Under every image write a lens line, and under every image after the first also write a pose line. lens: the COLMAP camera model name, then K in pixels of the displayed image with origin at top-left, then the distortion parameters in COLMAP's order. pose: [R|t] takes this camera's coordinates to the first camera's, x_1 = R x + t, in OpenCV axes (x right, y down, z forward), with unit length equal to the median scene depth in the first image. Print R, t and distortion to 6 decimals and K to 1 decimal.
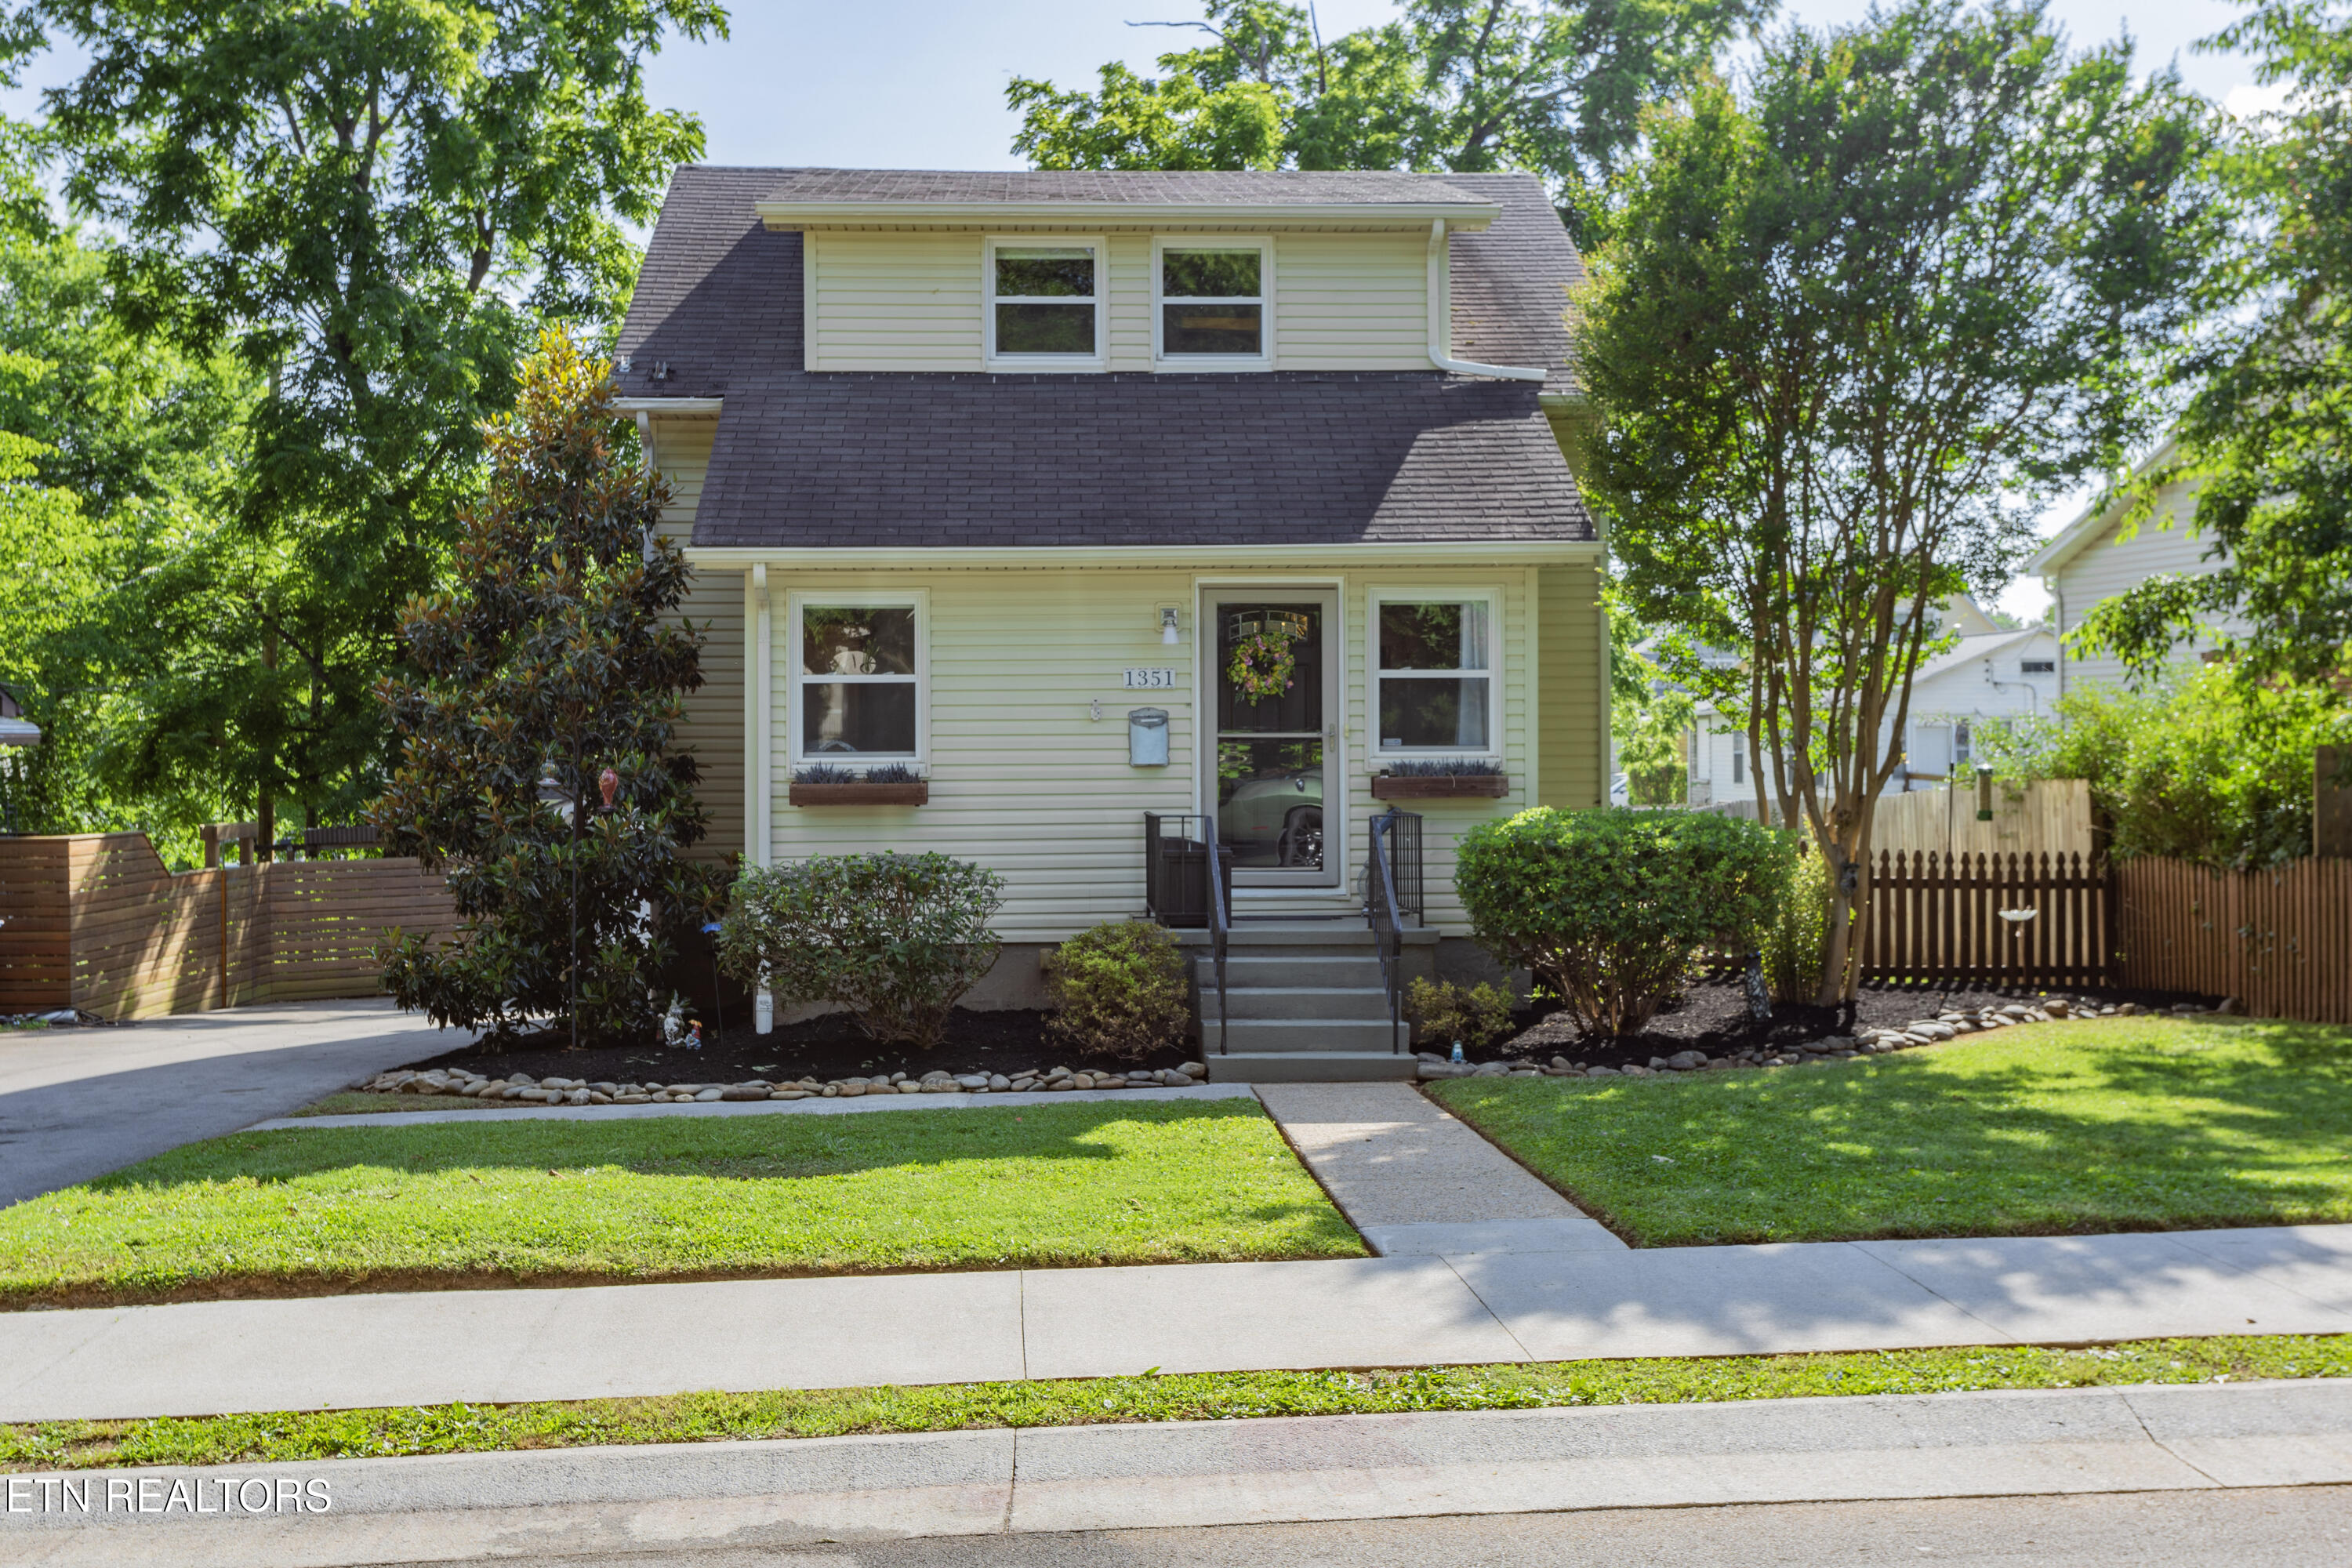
lens RADIAL K [[2610.8, 0, 1174.5], [0, 2610.8, 788.7], [0, 0, 1]] dist [0.017096, 0.000000]
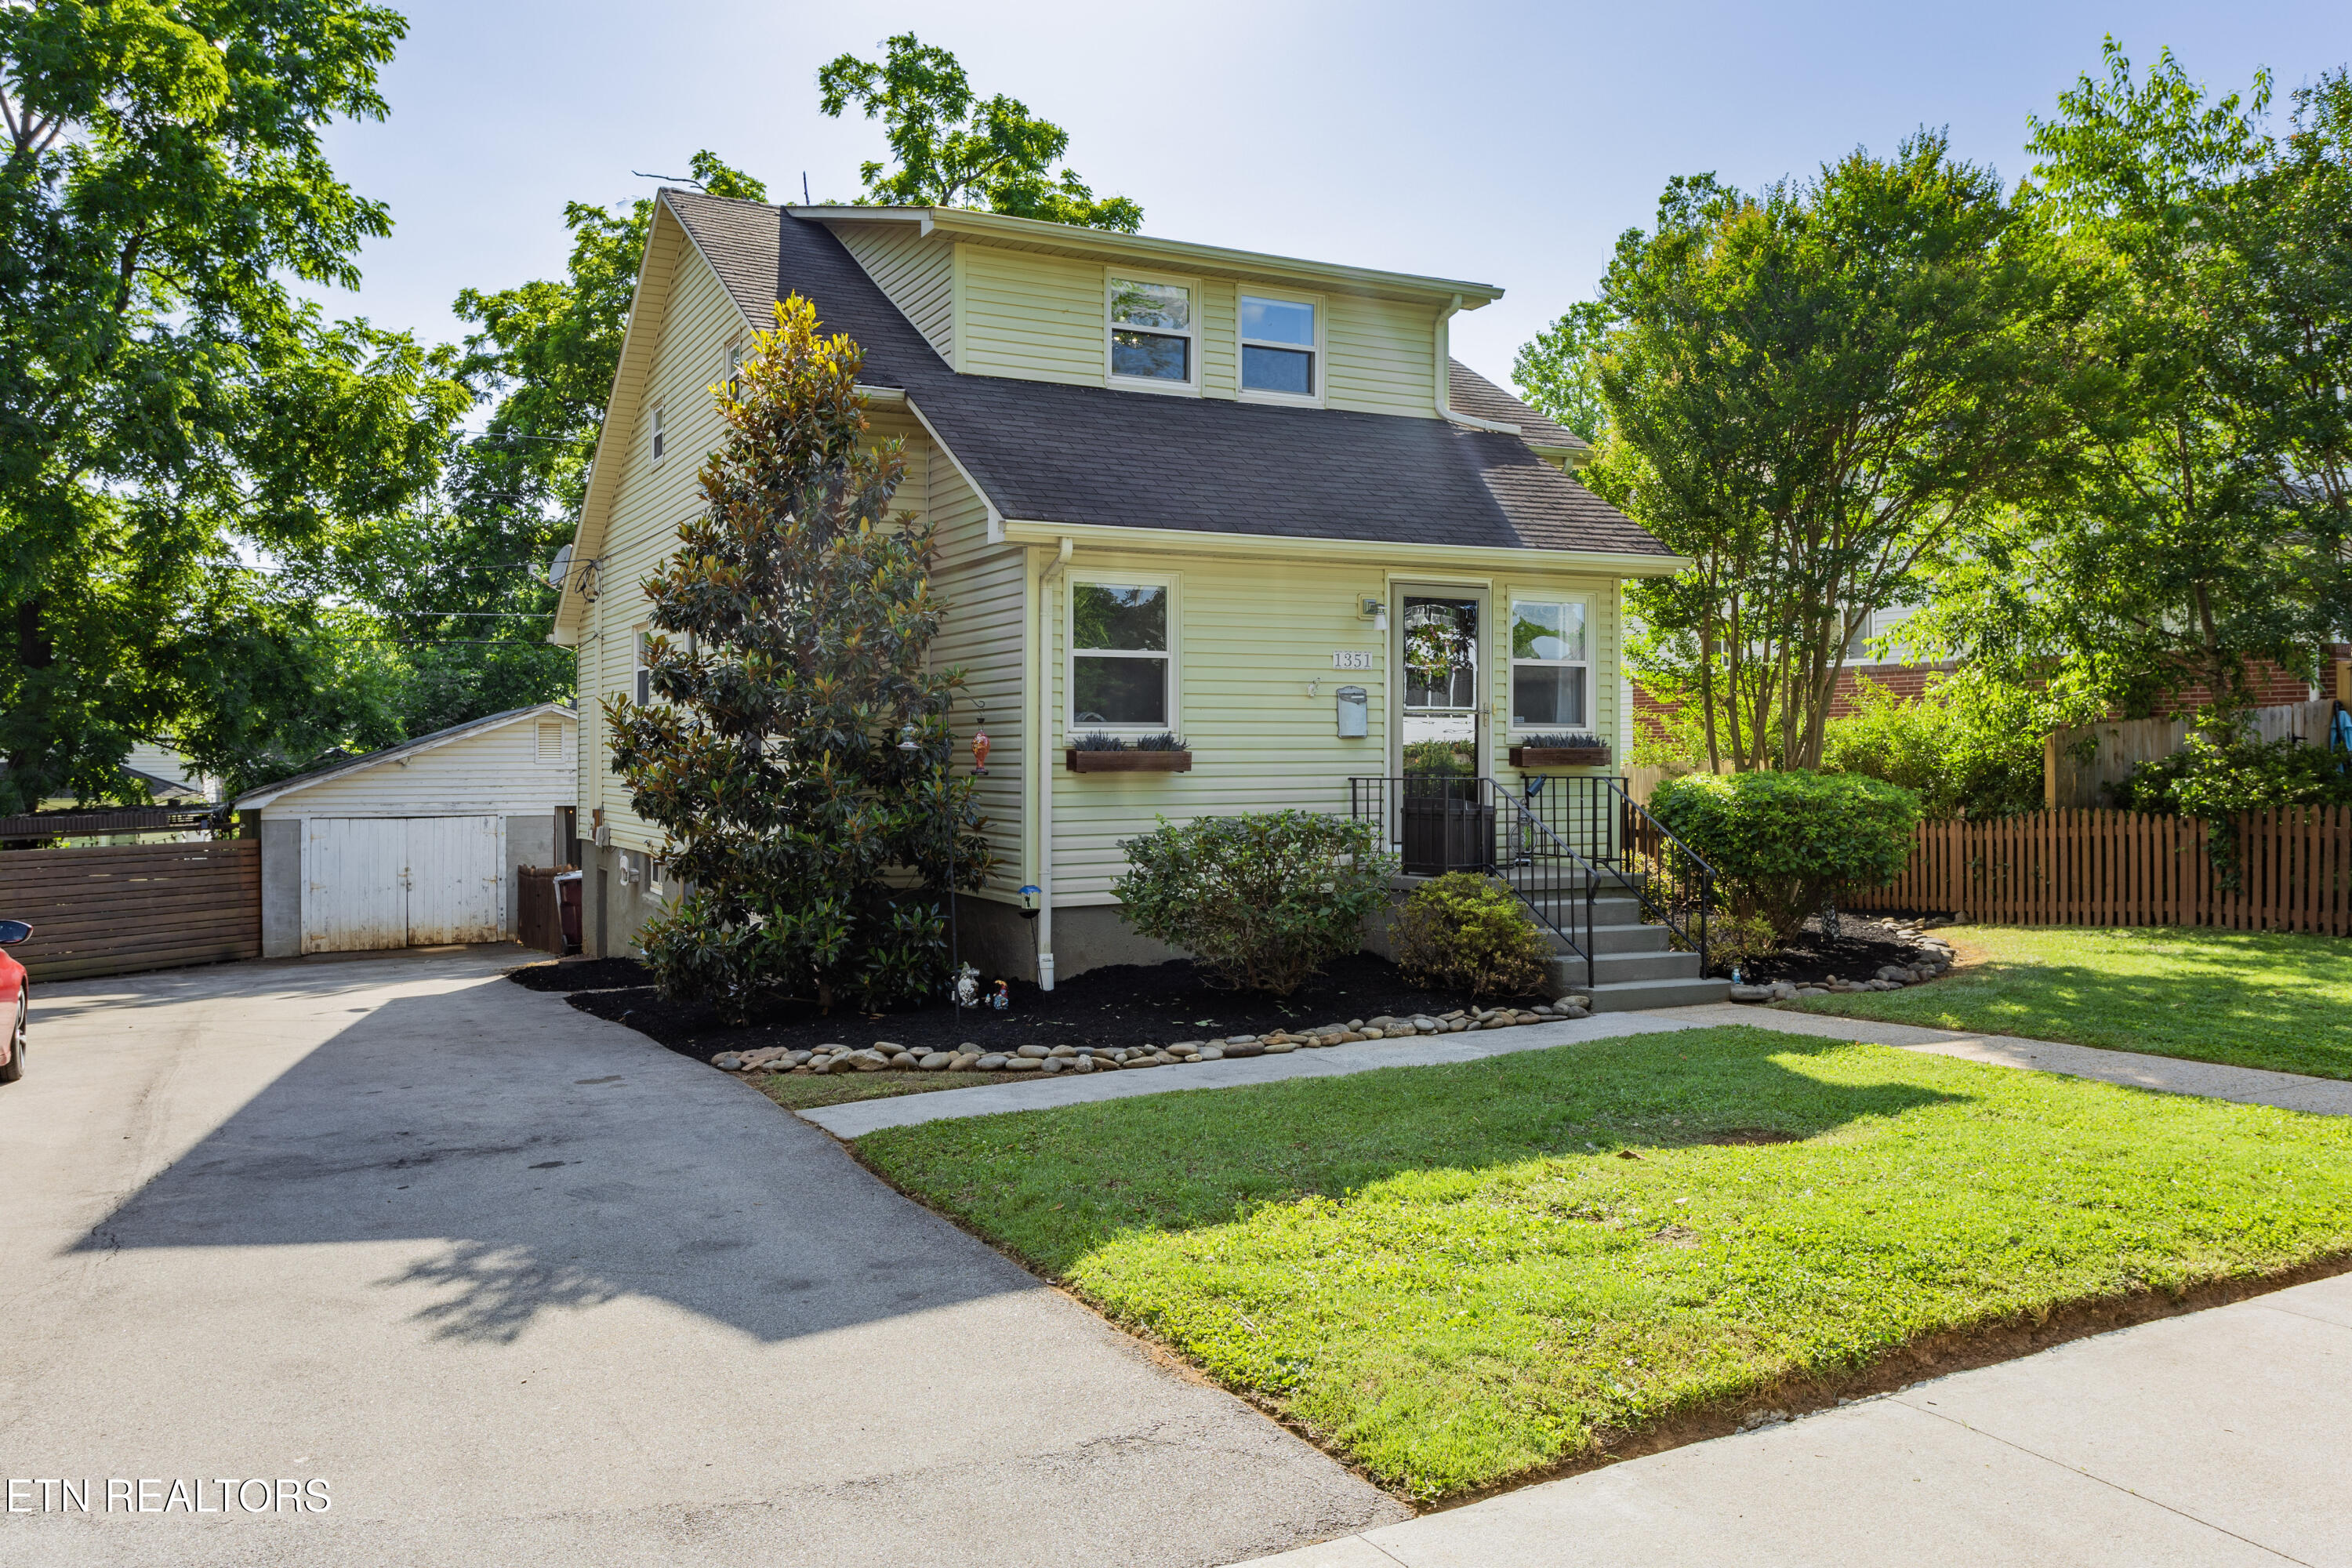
lens RADIAL K [[1804.3, 0, 1173.4], [0, 1804.3, 768.0], [0, 0, 1]] dist [-0.038420, -0.004415]
pose [[0.916337, -0.001684, 0.400405, -0.397080], [0.004591, 0.999970, -0.006300, 0.009471], [-0.400382, 0.007612, 0.916317, 0.309277]]
